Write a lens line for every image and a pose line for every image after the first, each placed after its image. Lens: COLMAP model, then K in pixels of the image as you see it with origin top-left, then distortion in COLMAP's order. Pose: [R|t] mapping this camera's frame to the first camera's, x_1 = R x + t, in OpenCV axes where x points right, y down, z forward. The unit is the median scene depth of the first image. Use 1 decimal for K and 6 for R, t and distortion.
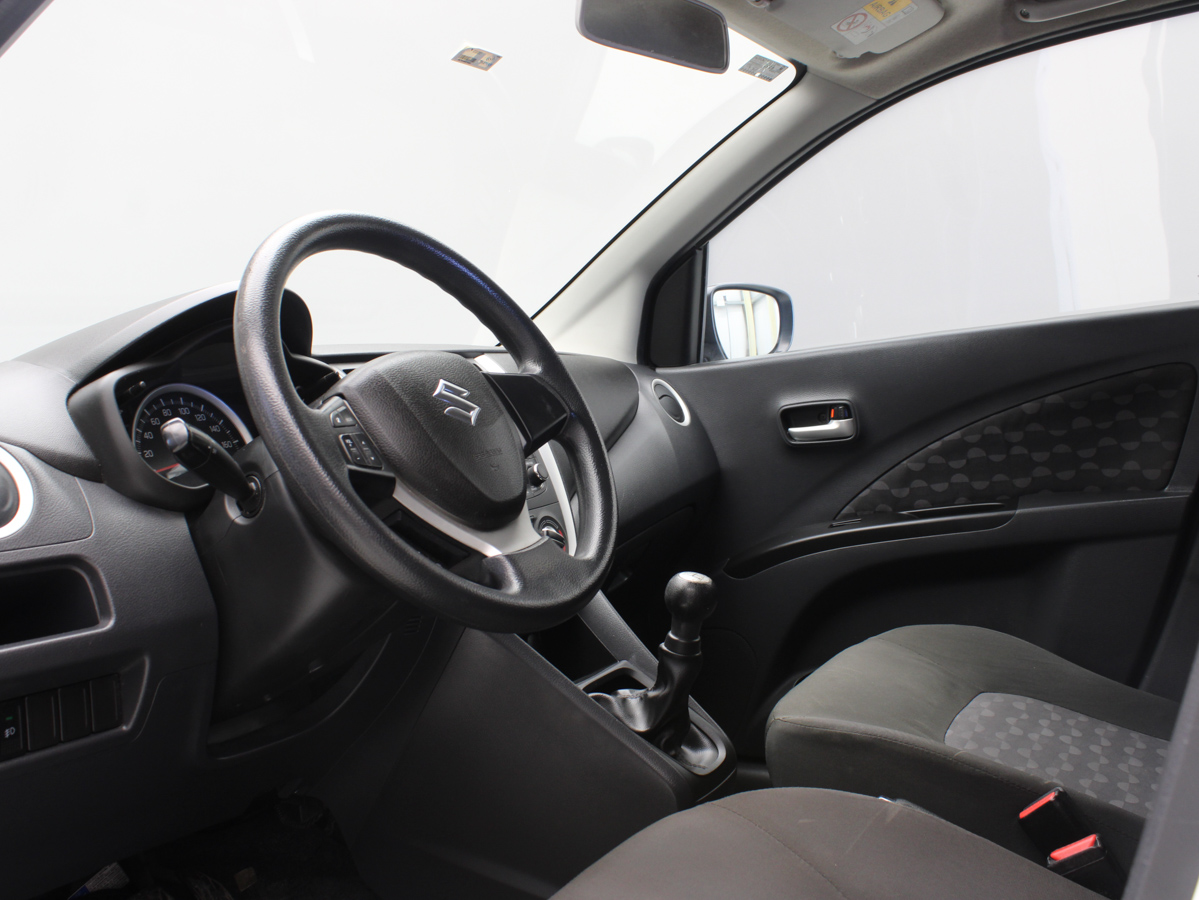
lens RADIAL K [[1204.3, 0, 602.0], [0, 1204.3, 442.6], [0, 0, 1]] dist [-0.102943, 0.000000]
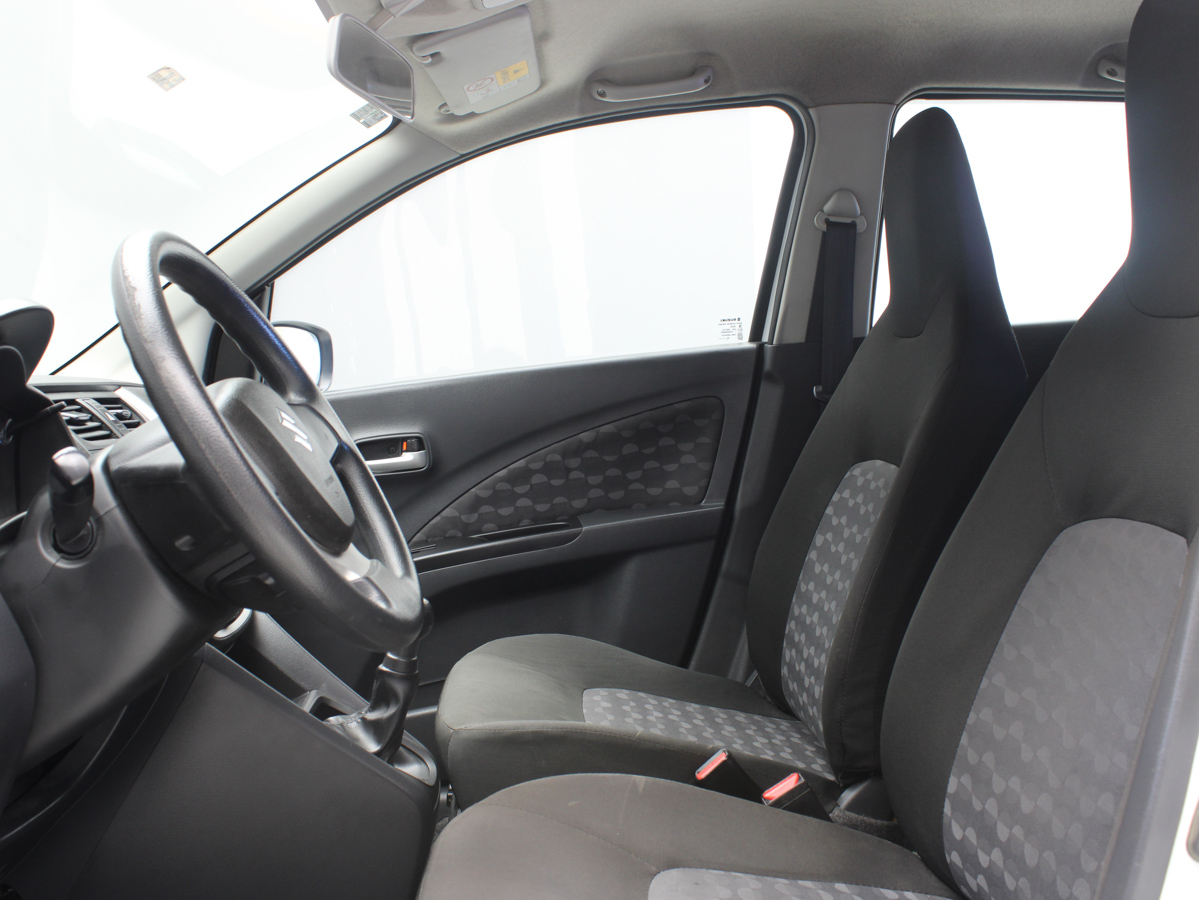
lens RADIAL K [[1204.3, 0, 606.9], [0, 1204.3, 454.3], [0, 0, 1]] dist [-0.102943, 0.000000]
pose [[0.850220, -0.021684, 0.525981, -0.284288], [0.035167, 0.999259, -0.015651, 0.007466], [-0.525251, 0.031804, 0.850353, 0.014748]]
